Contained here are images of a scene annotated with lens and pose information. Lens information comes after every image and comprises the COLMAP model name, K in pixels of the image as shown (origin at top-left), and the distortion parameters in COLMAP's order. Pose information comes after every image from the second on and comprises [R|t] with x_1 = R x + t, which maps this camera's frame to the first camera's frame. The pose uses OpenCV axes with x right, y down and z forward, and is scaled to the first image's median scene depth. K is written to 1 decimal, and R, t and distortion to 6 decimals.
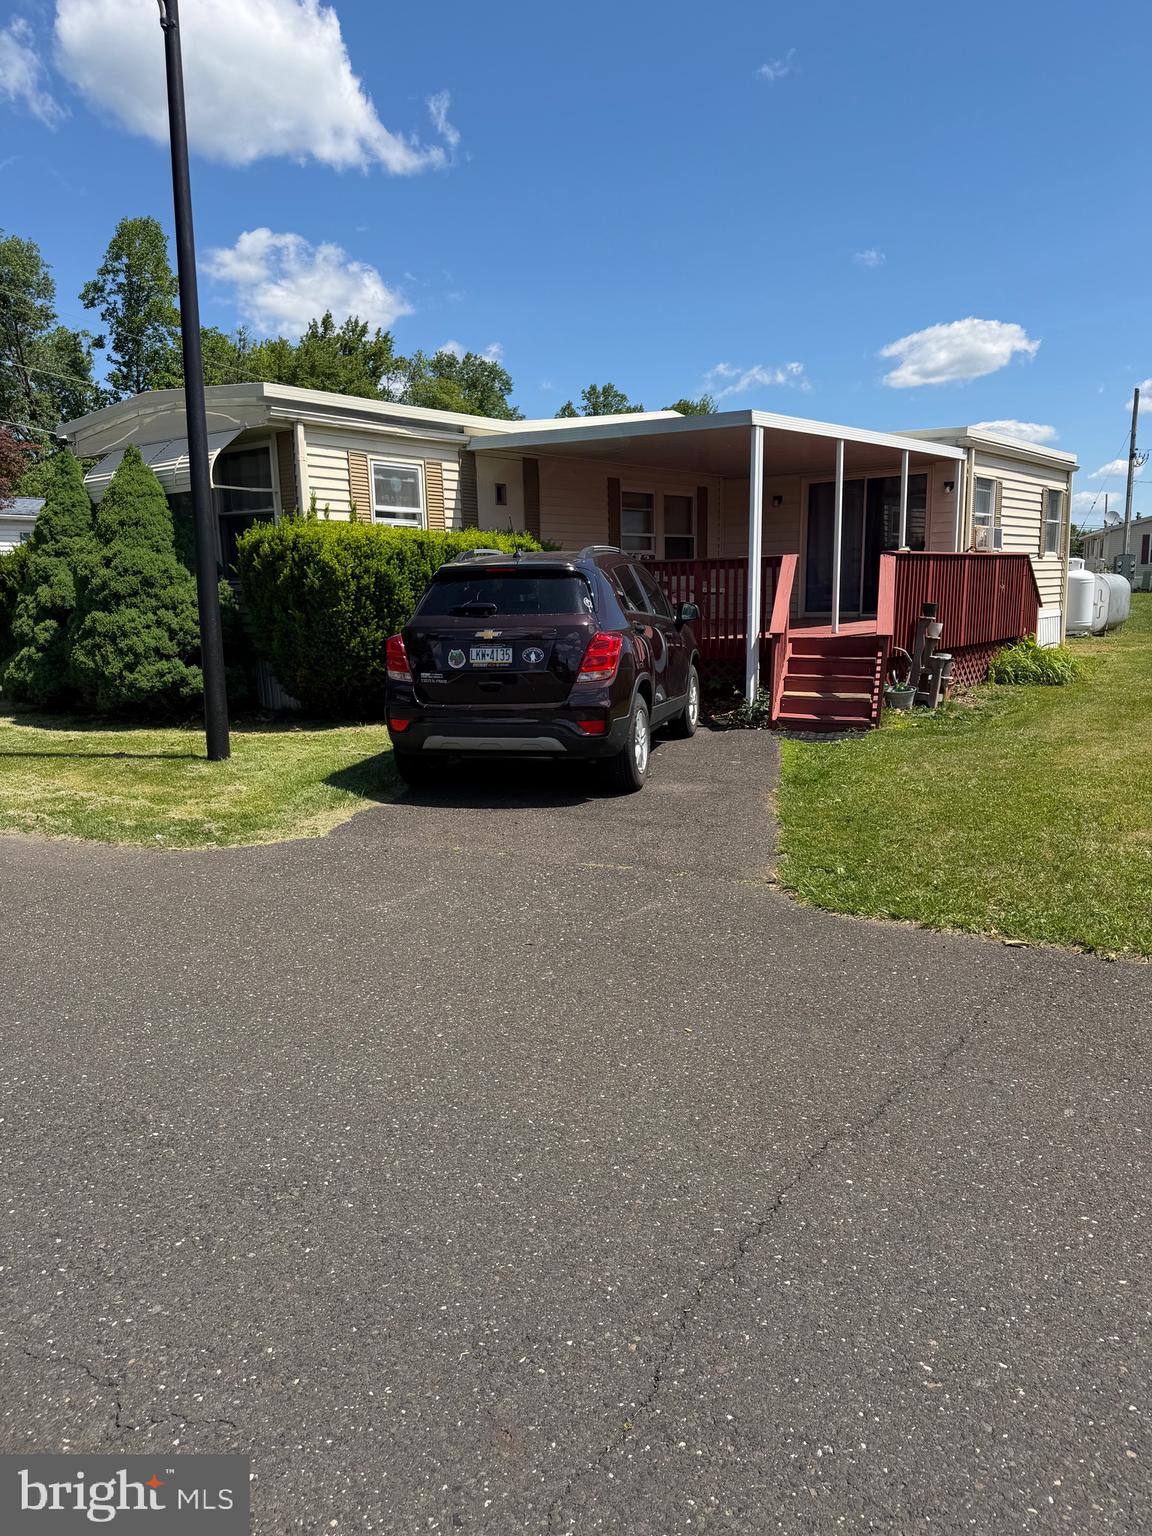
lens RADIAL K [[1094.0, 0, 572.8], [0, 1094.0, 772.9], [0, 0, 1]] dist [0.055210, -0.060536]
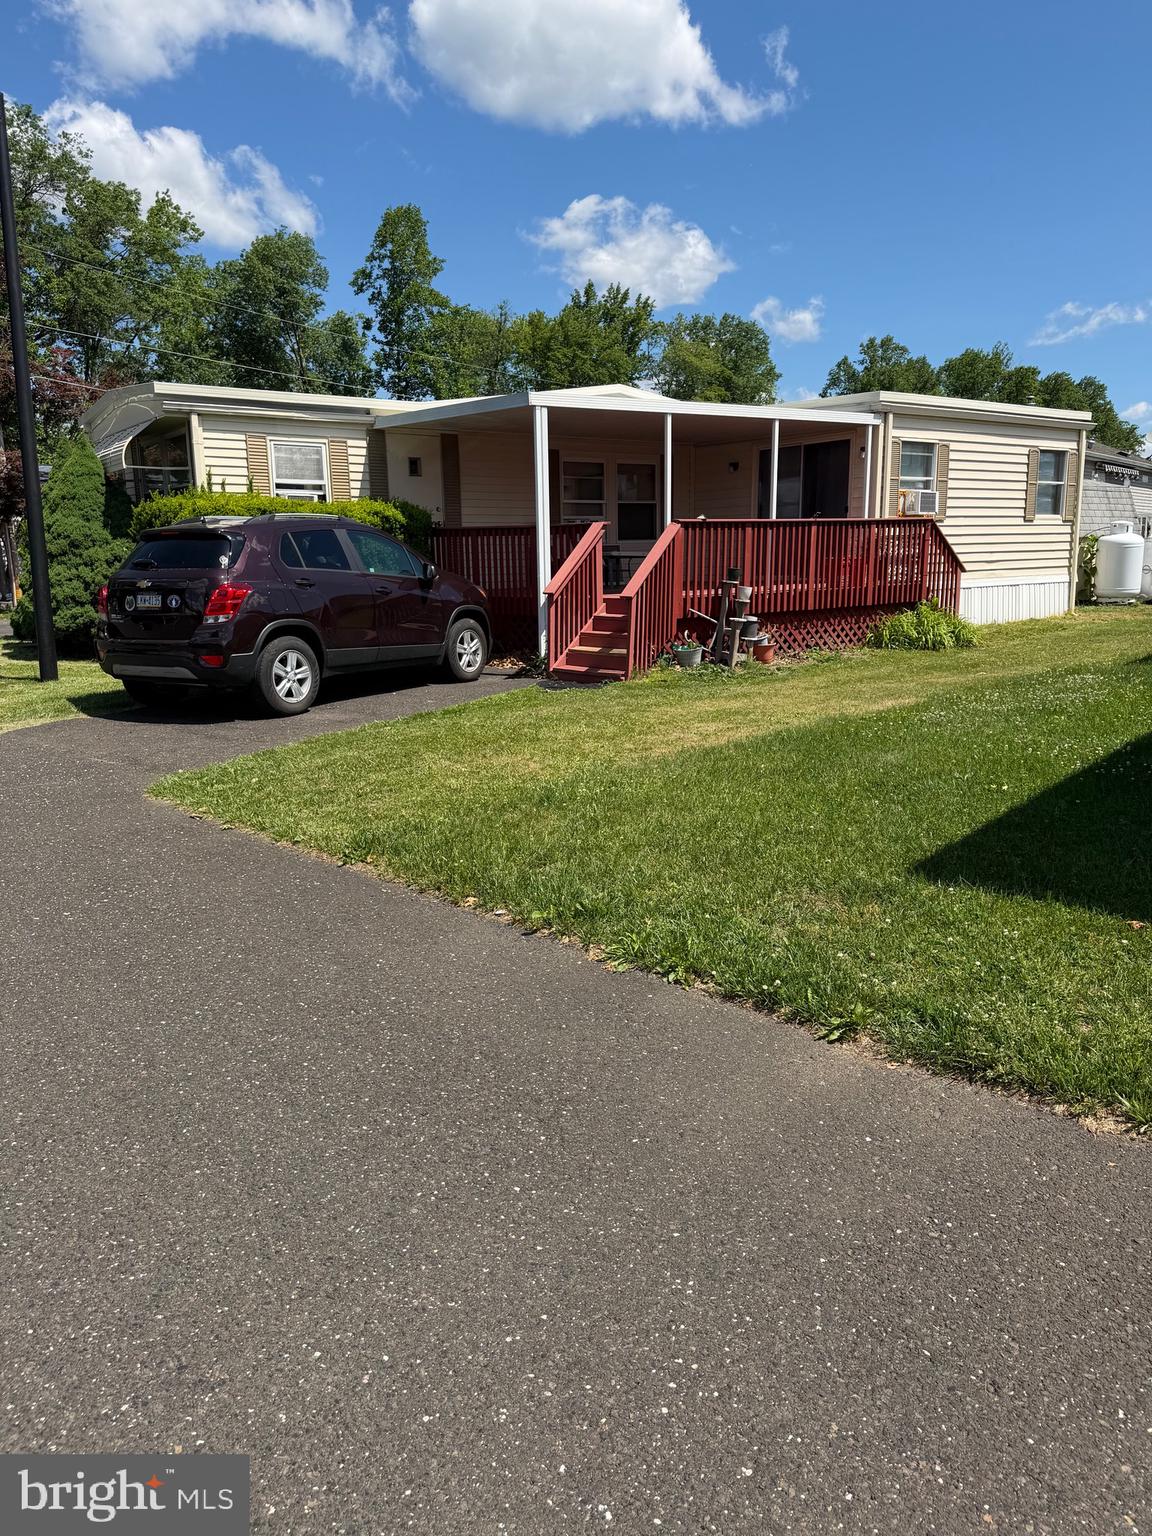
lens RADIAL K [[1136.2, 0, 575.5], [0, 1136.2, 770.2], [0, 0, 1]] dist [0.011088, 0.006243]
pose [[0.958073, 0.057959, -0.280601, 0.108839], [-0.051886, 0.998231, 0.029033, 0.003463], [0.281787, -0.013257, 0.959385, -0.018242]]
